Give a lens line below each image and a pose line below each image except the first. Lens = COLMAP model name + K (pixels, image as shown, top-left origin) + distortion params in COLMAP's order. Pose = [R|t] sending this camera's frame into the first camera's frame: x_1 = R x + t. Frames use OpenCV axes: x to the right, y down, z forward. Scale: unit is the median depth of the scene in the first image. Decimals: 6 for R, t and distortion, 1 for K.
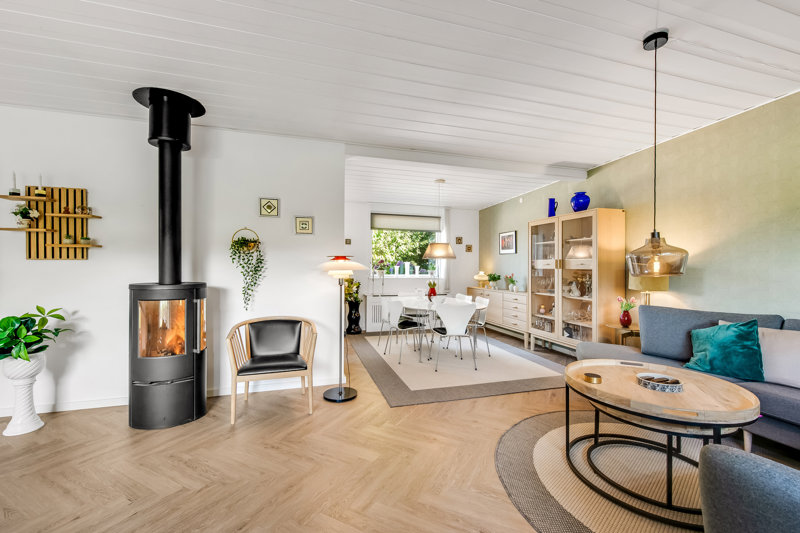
lens RADIAL K [[334.9, 0, 399.5], [0, 334.9, 266.5], [0, 0, 1]] dist [-0.002706, -0.001993]
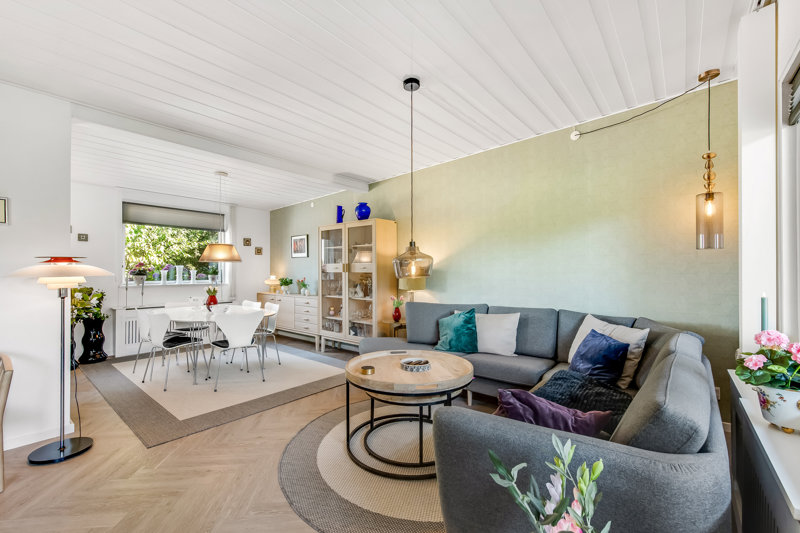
lens RADIAL K [[341.5, 0, 400.0], [0, 341.5, 268.7], [0, 0, 1]] dist [-0.000775, -0.002396]
pose [[0.834088, -0.002246, 0.551627, 0.019598], [0.004735, 0.999984, -0.003087, -0.000074], [-0.551611, 0.005186, 0.834085, -0.005426]]
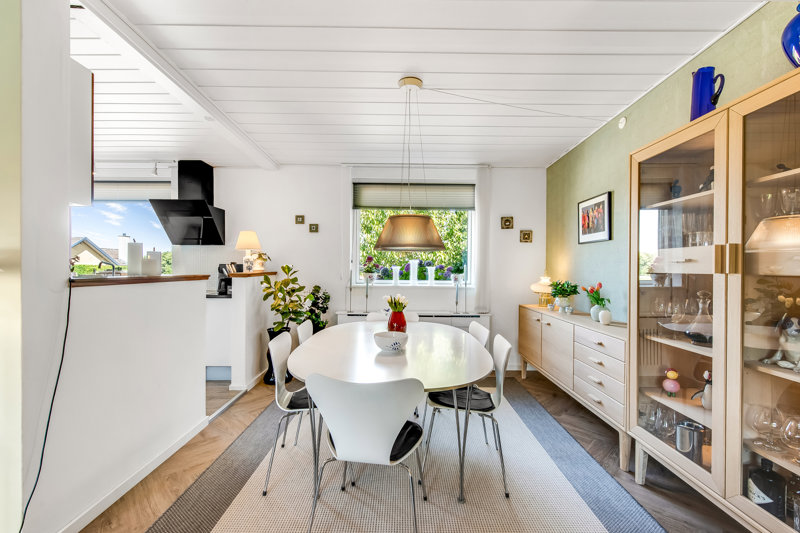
lens RADIAL K [[341.5, 0, 398.2], [0, 341.5, 269.6], [0, 0, 1]] dist [-0.000775, -0.002396]
pose [[0.954334, 0.005199, -0.298698, 0.279691], [-0.004302, 0.999984, 0.003660, 0.002940], [0.298712, -0.002208, 0.954341, 0.612588]]
